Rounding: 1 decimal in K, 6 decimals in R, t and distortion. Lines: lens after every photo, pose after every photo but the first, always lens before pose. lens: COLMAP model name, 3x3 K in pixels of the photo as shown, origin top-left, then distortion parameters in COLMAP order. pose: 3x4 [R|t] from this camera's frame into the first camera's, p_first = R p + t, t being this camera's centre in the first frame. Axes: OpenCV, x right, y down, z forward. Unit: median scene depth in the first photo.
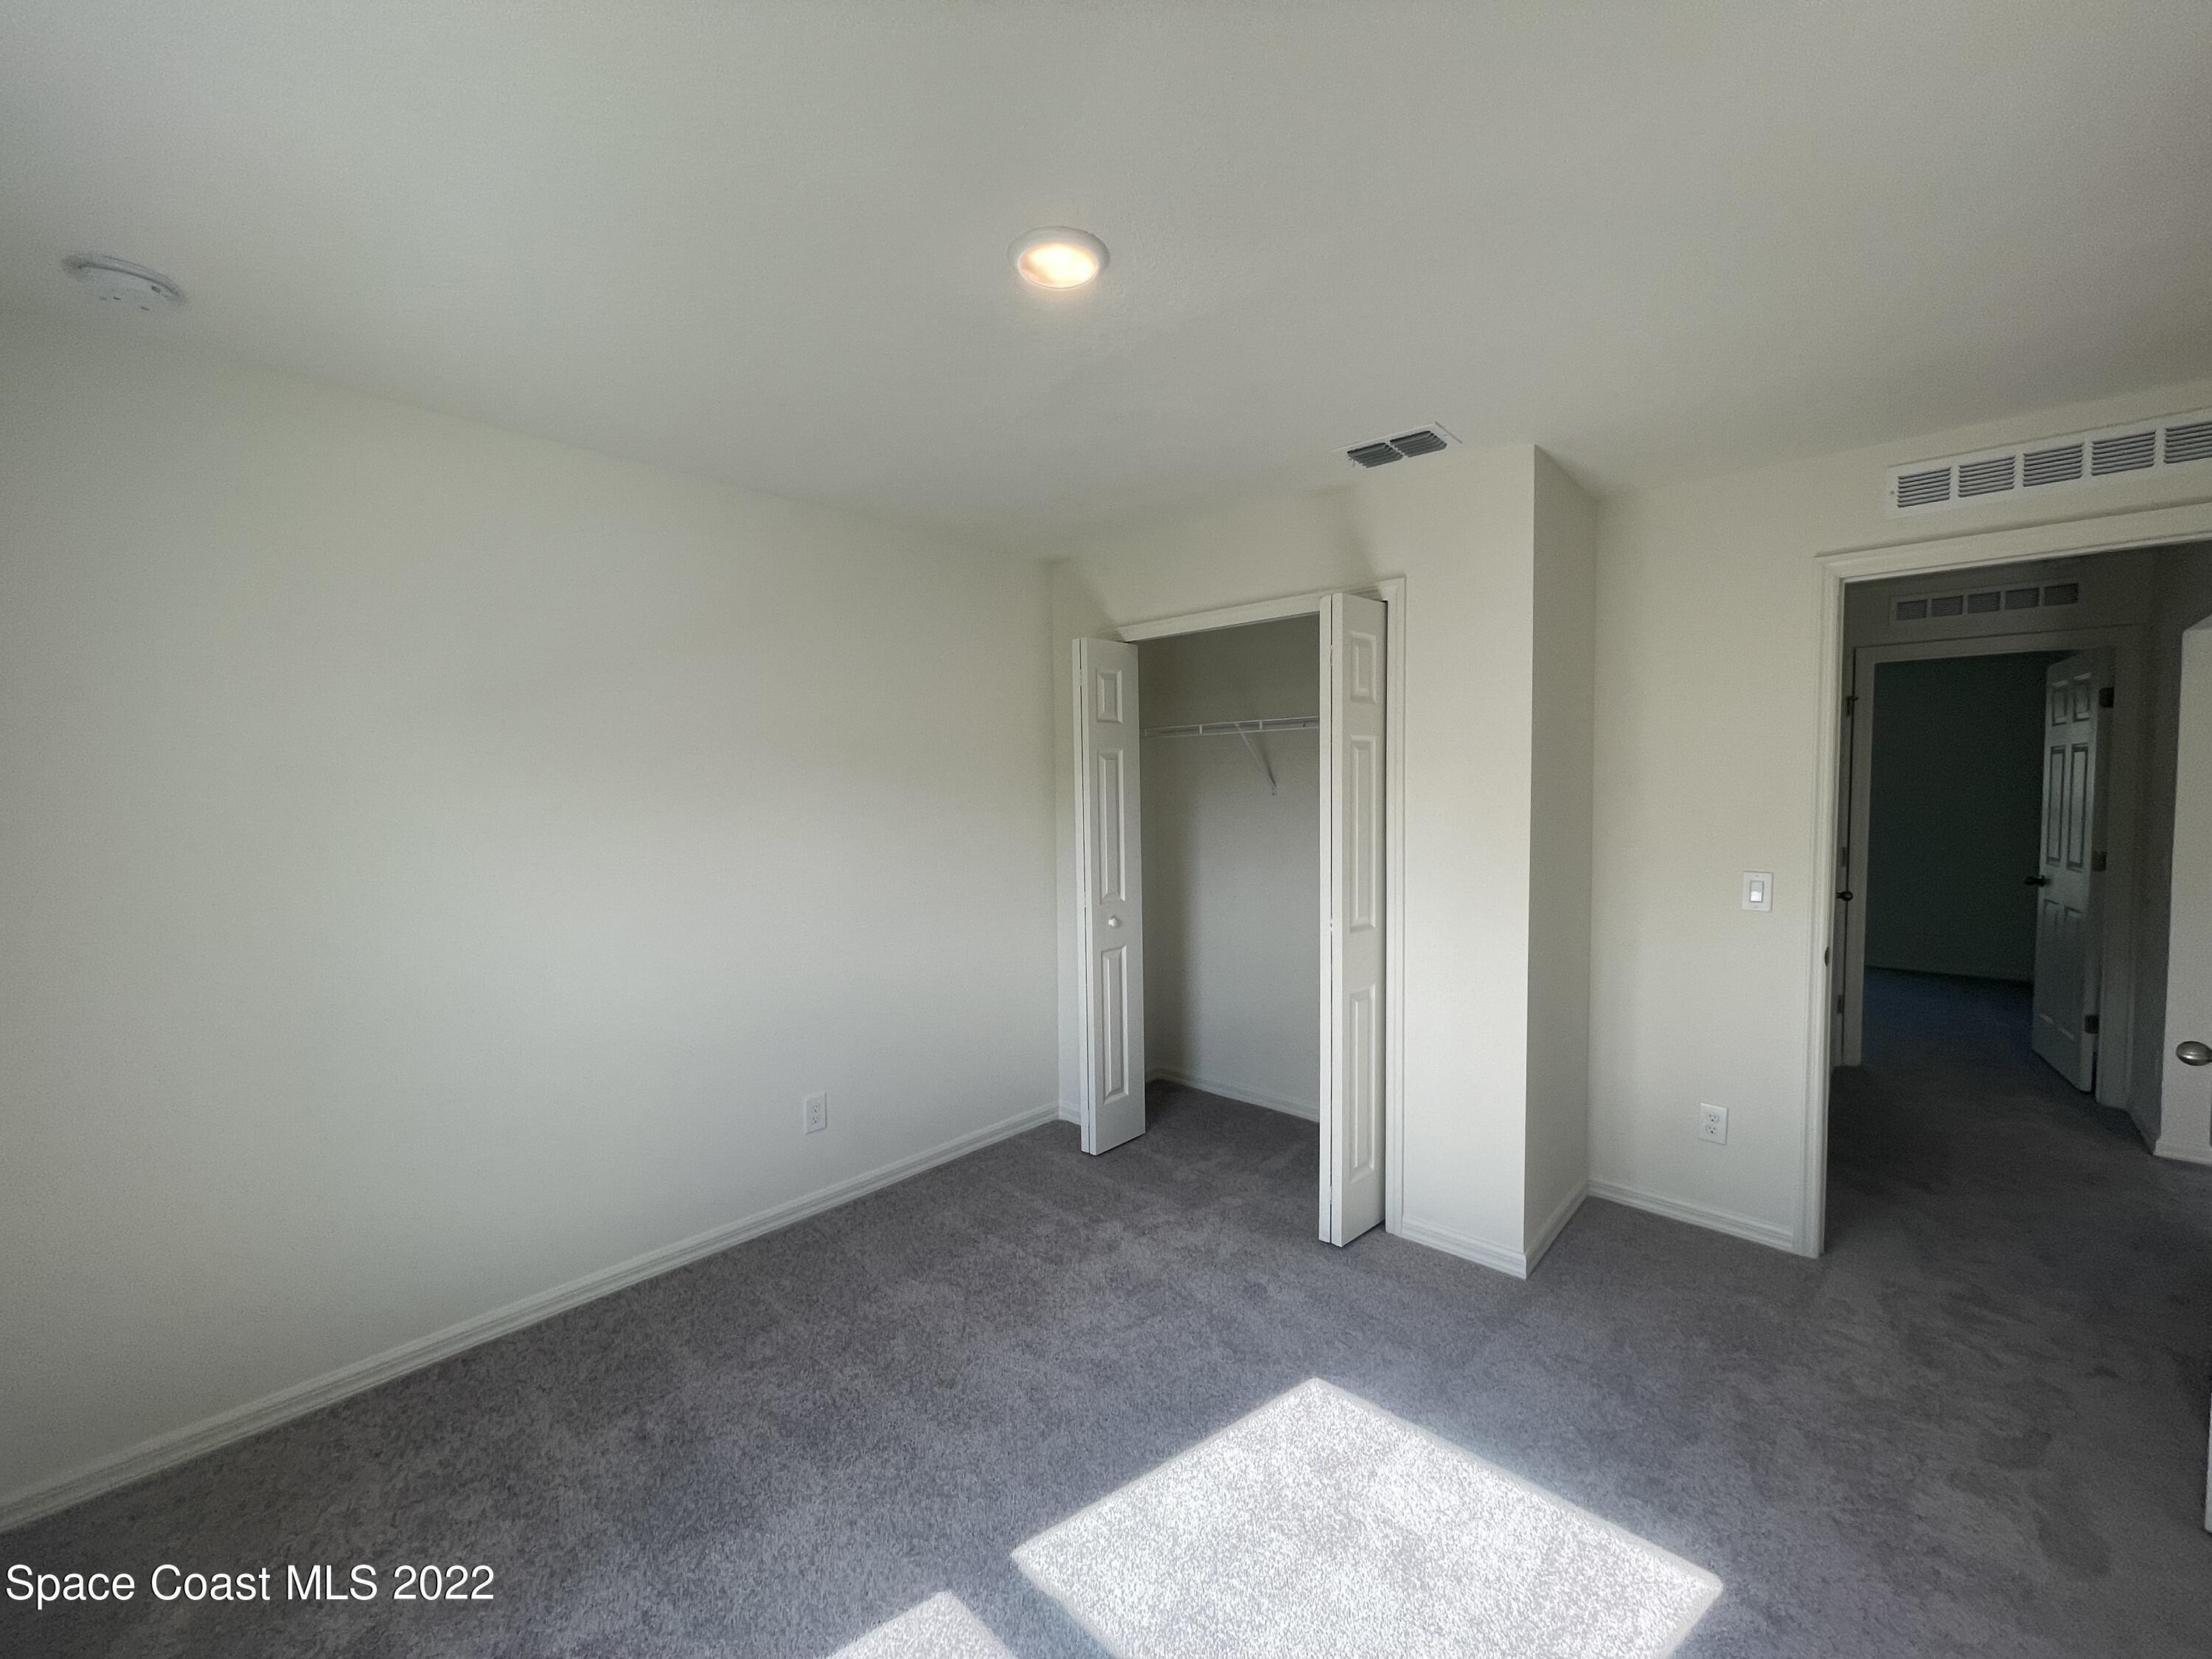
lens RADIAL K [[883.6, 0, 1106.0], [0, 883.6, 829.5], [0, 0, 1]] dist [-0.016719, 0.000089]
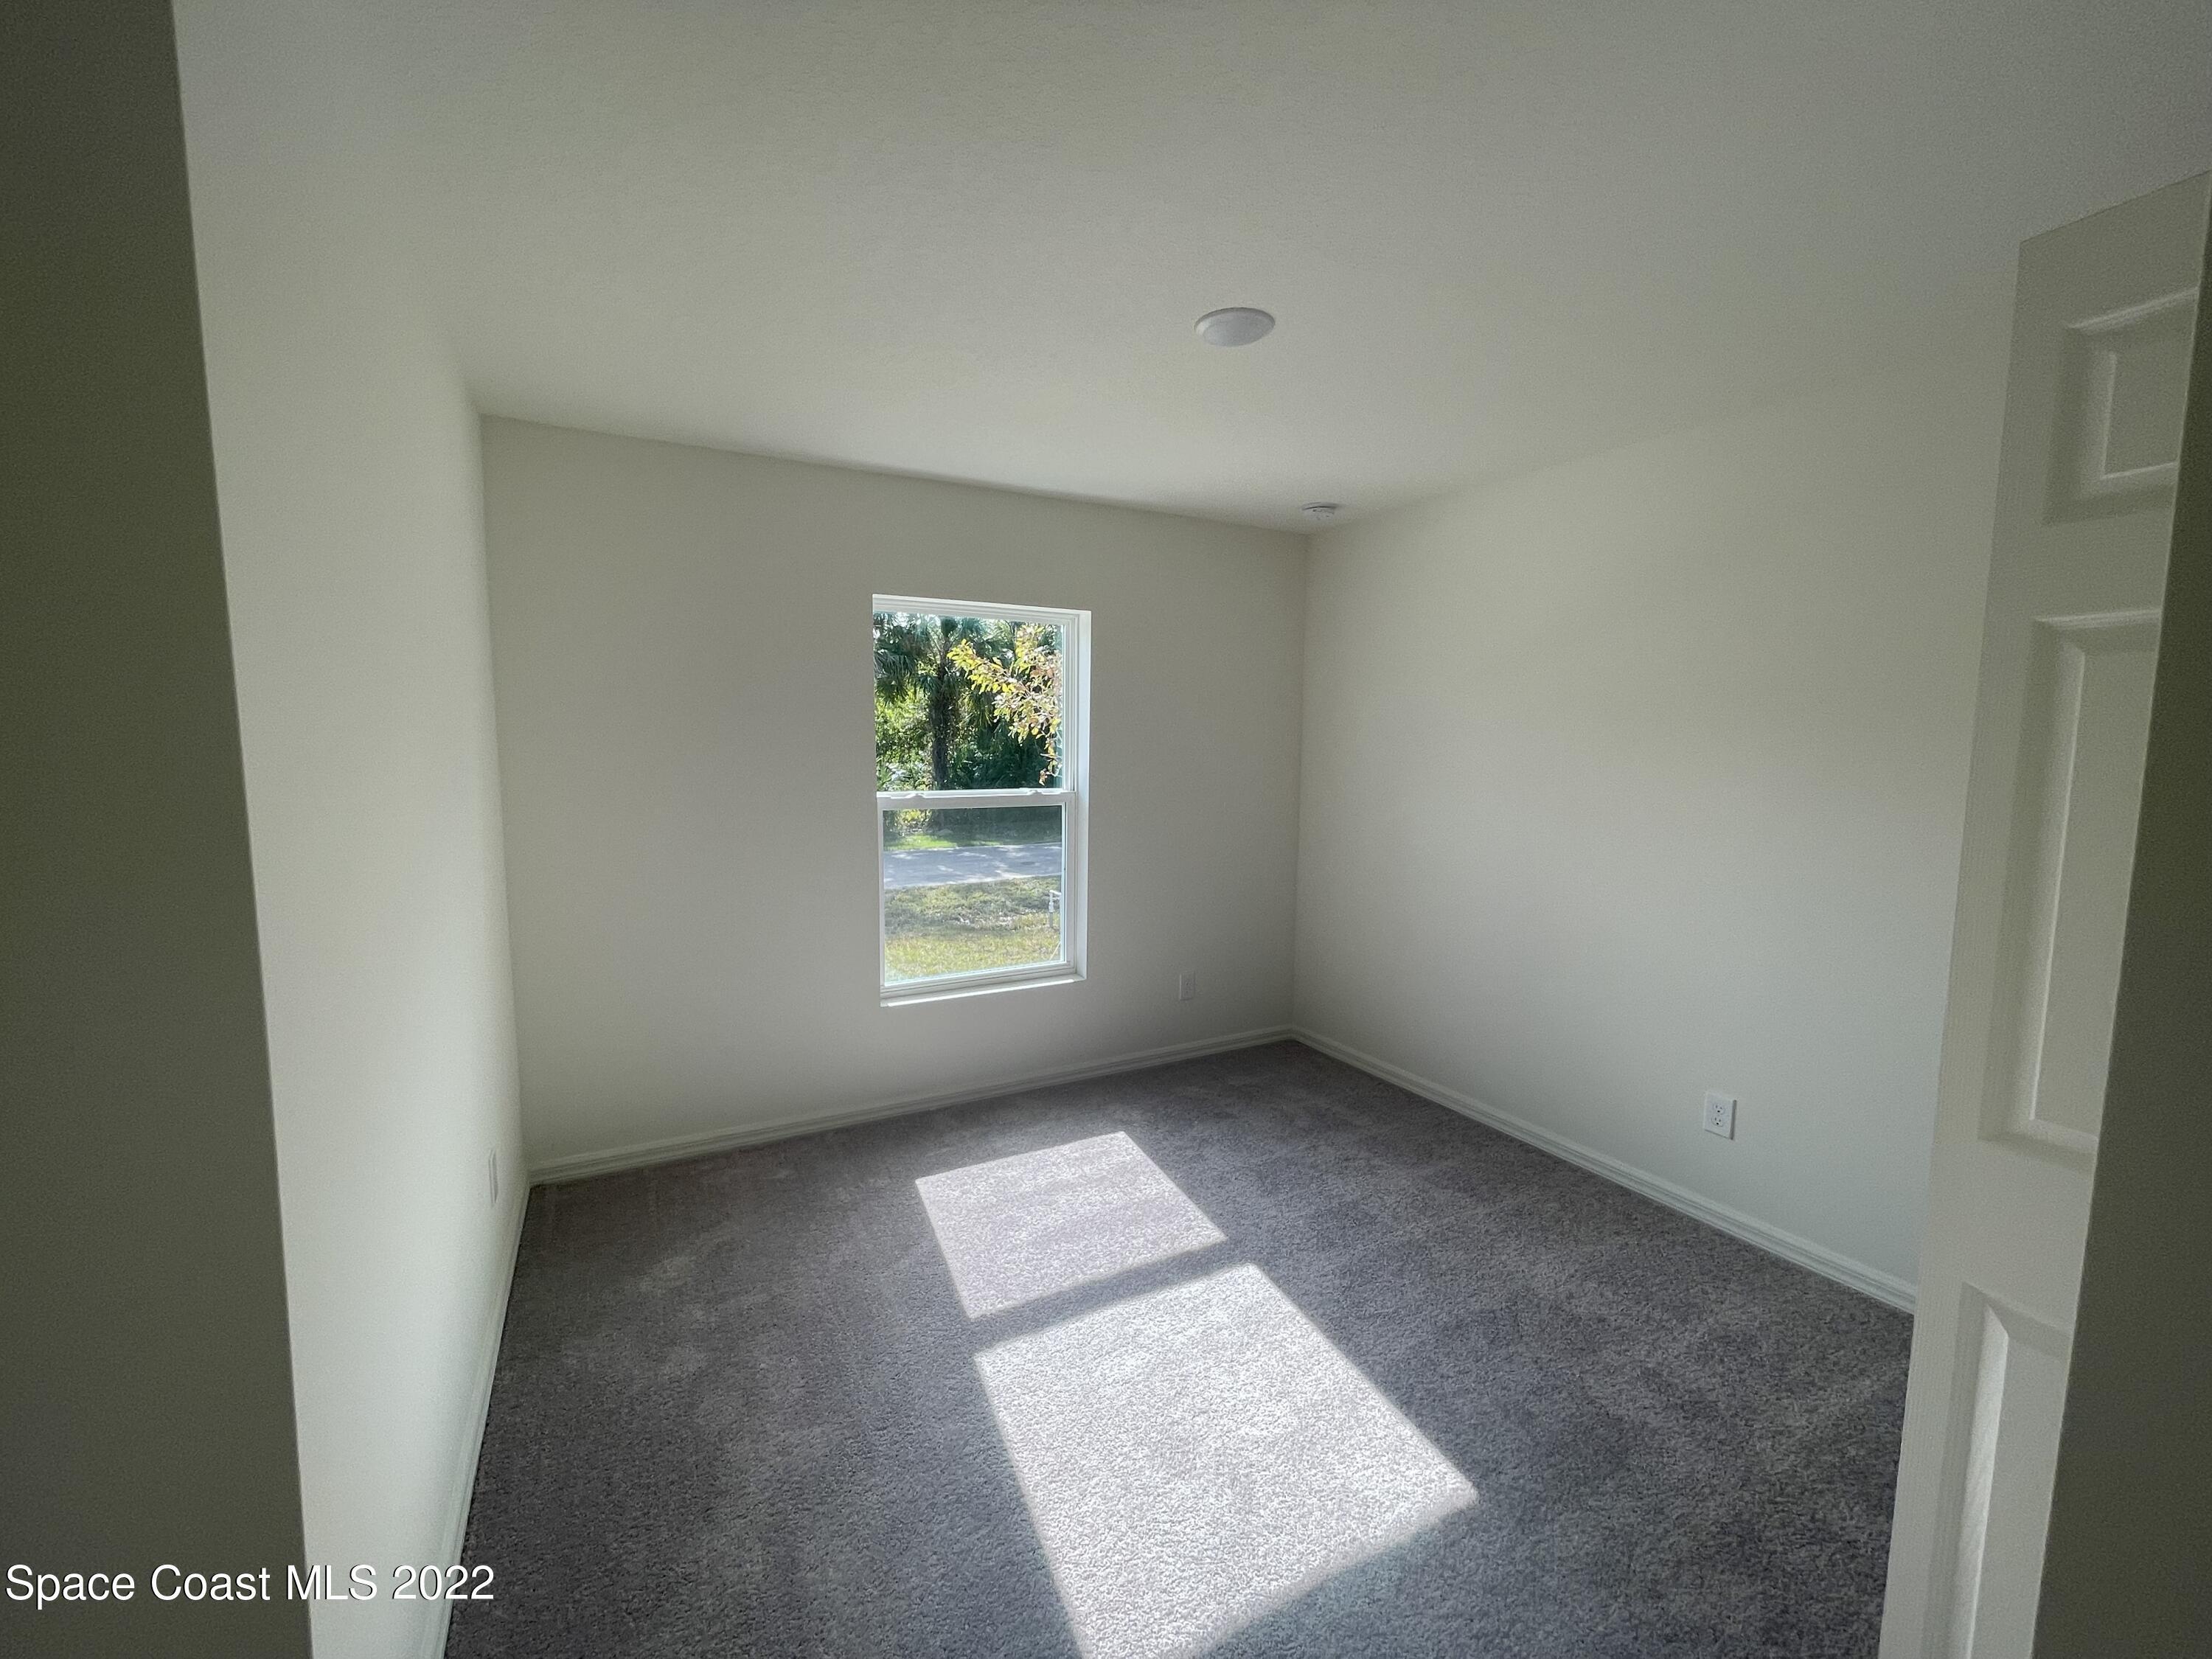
lens RADIAL K [[883.6, 0, 1106.0], [0, 883.6, 829.5], [0, 0, 1]] dist [-0.016719, 0.000089]
pose [[-0.323295, 0.120291, -0.938621, 1.000846], [-0.033833, 0.989784, 0.138502, -0.114364], [0.945693, 0.076534, -0.315923, 0.966008]]
